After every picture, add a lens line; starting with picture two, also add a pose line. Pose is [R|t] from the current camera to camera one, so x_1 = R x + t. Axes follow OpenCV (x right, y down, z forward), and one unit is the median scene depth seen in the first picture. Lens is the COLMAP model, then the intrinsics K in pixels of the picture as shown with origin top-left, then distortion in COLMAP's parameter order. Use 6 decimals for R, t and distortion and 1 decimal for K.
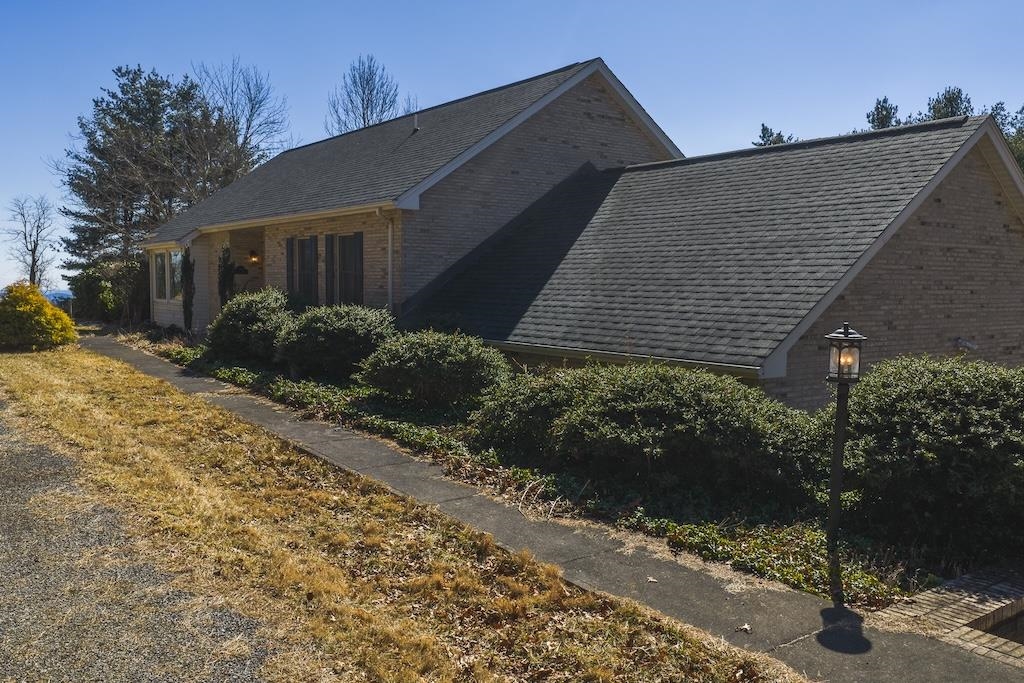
lens RADIAL K [[846.2, 0, 503.0], [0, 846.2, 339.8], [0, 0, 1]] dist [0.019701, -0.019476]
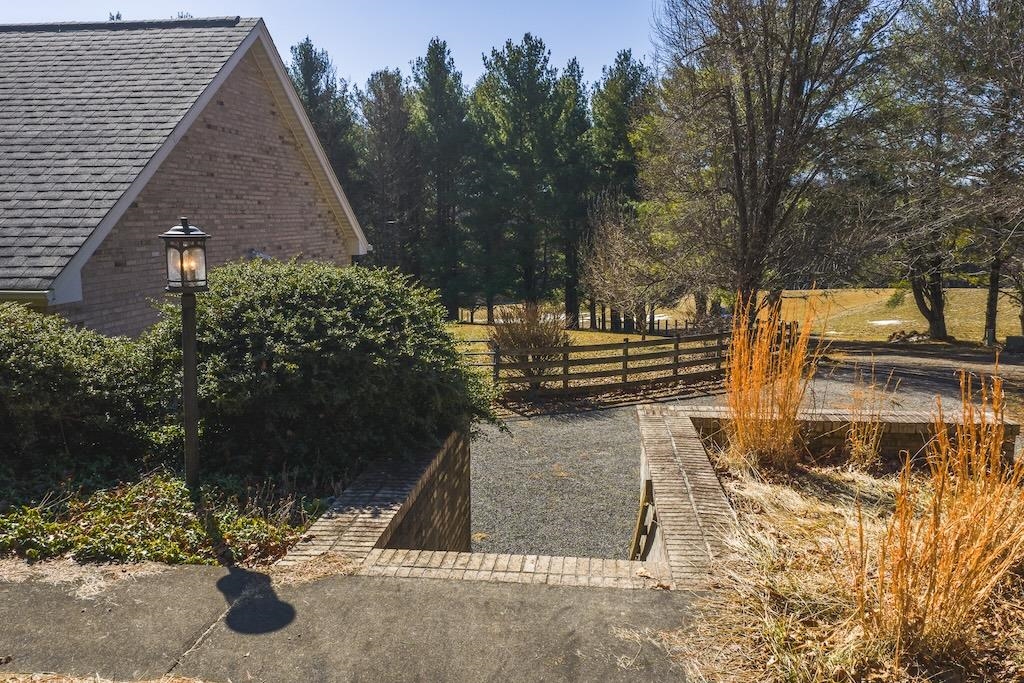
lens RADIAL K [[846.2, 0, 515.9], [0, 846.2, 345.0], [0, 0, 1]] dist [0.019701, -0.019476]
pose [[0.668734, -0.122221, 0.733387, 0.009978], [0.055236, 0.991837, 0.114926, 0.017370], [-0.741447, -0.036345, 0.670026, 0.165141]]
